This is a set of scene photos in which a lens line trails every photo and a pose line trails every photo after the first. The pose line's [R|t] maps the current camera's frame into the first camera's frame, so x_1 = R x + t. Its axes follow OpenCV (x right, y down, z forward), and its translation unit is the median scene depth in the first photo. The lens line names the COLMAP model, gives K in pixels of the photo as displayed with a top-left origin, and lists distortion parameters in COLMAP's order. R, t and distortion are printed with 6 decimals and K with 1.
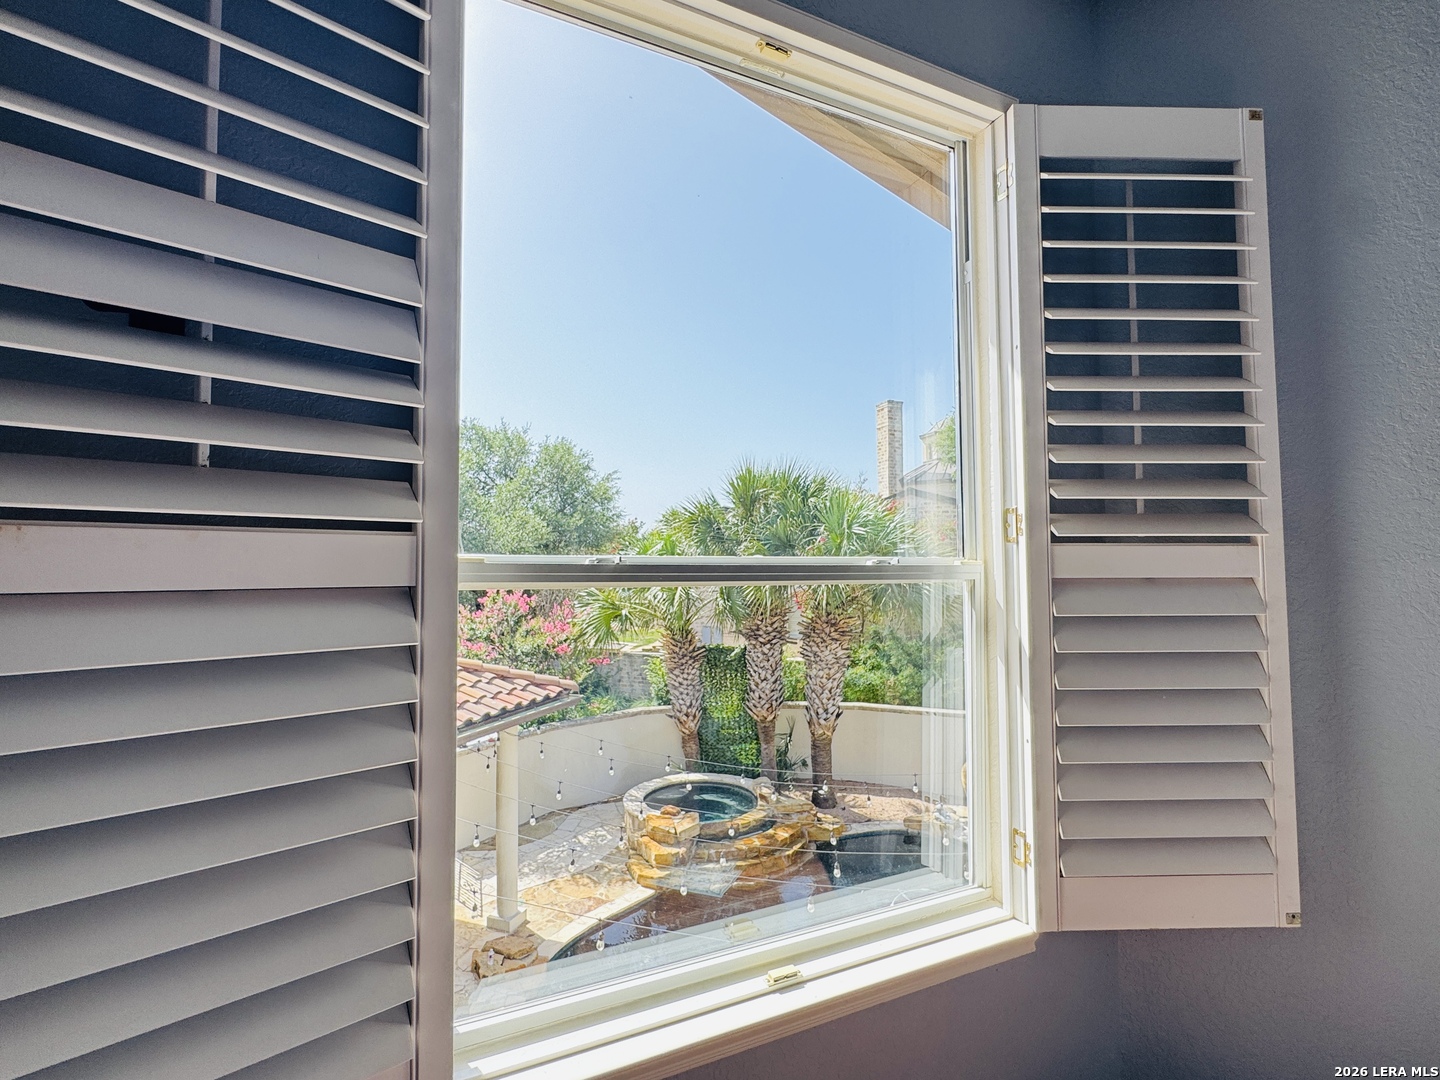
lens RADIAL K [[665.5, 0, 718.5], [0, 665.5, 538.1], [0, 0, 1]] dist [-0.003374, -0.000564]
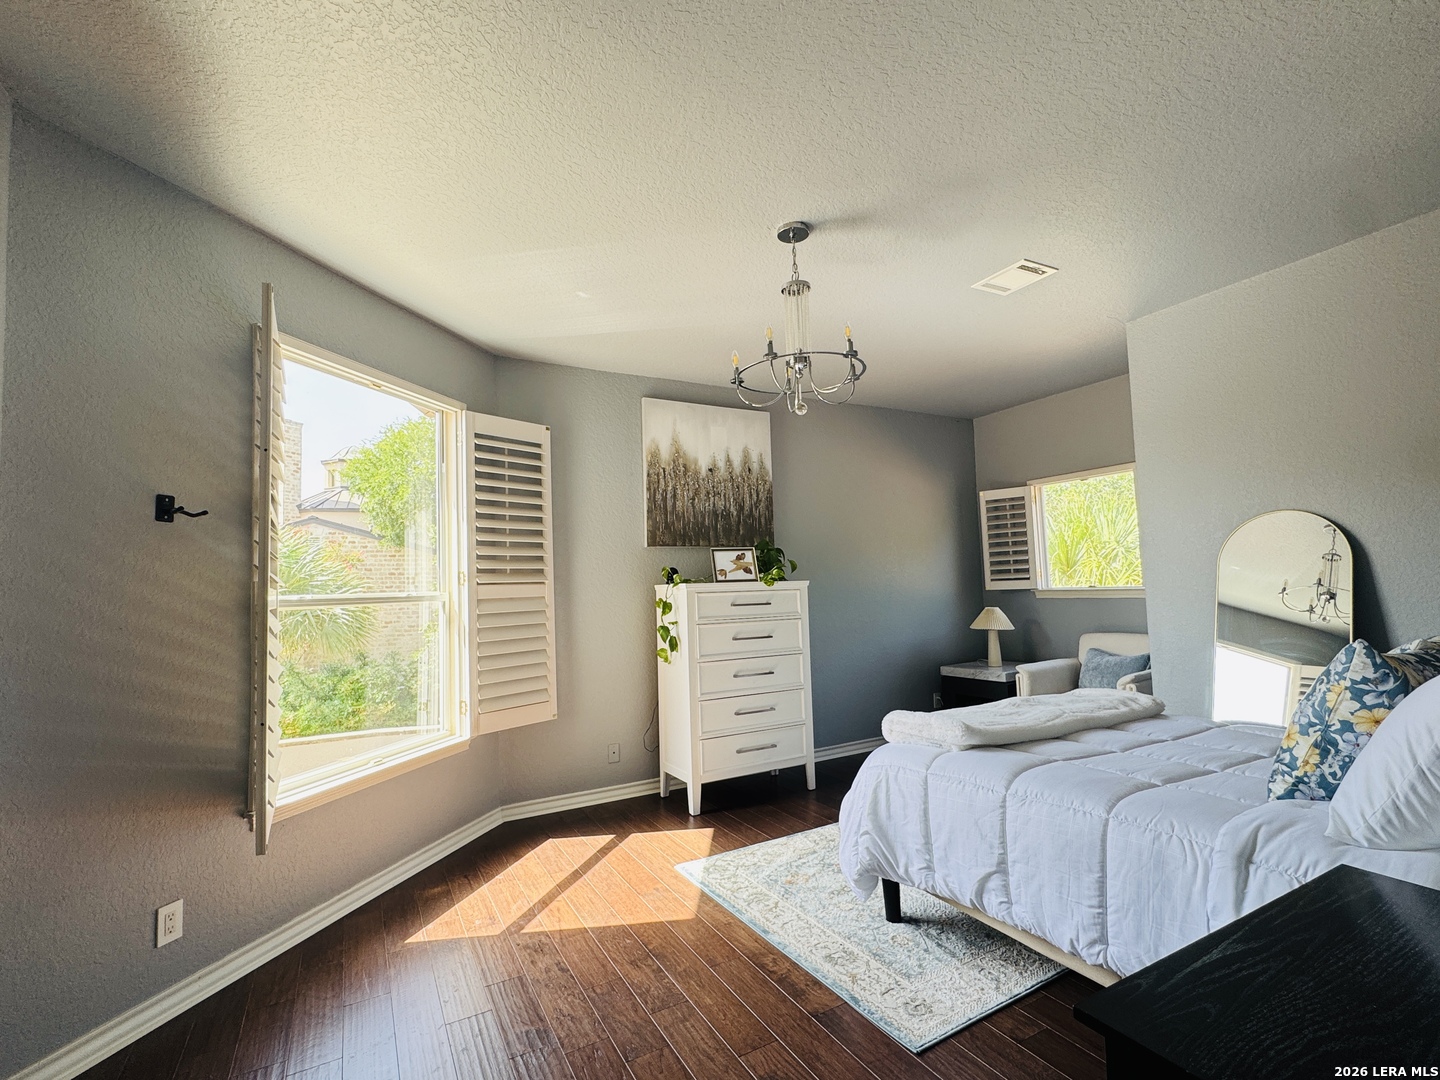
lens RADIAL K [[665.5, 0, 721.4], [0, 665.5, 541.3], [0, 0, 1]] dist [-0.003374, -0.000564]
pose [[0.650047, 0.030809, 0.759269, -0.832761], [0.001110, 0.999138, -0.041492, -0.054500], [-0.759893, 0.027814, 0.649453, -1.375400]]
